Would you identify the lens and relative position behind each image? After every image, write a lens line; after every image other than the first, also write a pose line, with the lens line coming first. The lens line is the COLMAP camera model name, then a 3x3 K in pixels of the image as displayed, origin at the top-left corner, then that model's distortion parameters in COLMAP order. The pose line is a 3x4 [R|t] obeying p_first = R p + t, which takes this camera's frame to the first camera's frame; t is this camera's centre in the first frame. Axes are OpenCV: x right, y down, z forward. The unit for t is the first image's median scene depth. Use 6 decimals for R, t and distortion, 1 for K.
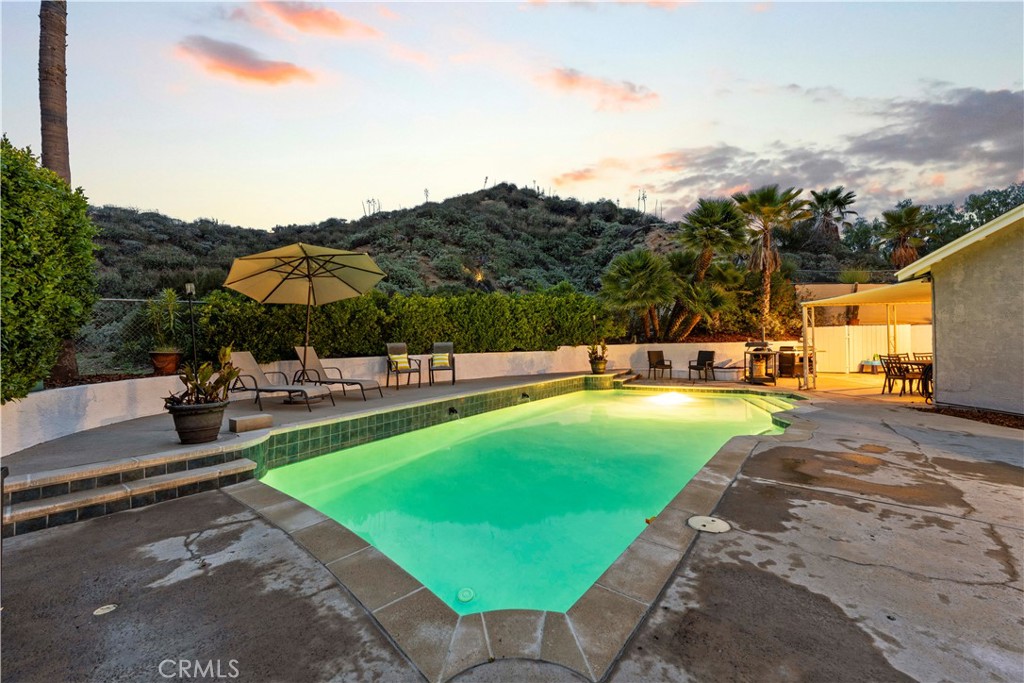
lens RADIAL K [[413.8, 0, 512.0], [0, 413.8, 341.5], [0, 0, 1]] dist [-0.000244, -0.000046]
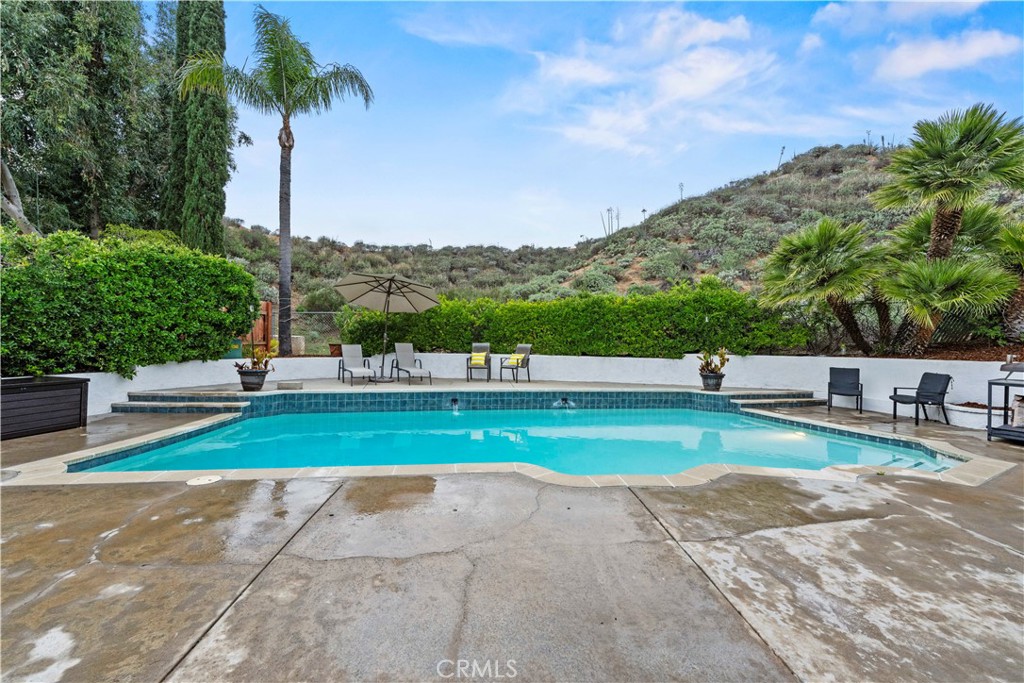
lens RADIAL K [[410.1, 0, 512.0], [0, 410.1, 341.5], [0, 0, 1]] dist [0.000065, -0.000168]
pose [[0.716577, 0.028474, -0.696927, 0.444195], [-0.031169, 0.999476, 0.008787, -0.009337], [0.696811, 0.015426, 0.717088, 0.164725]]
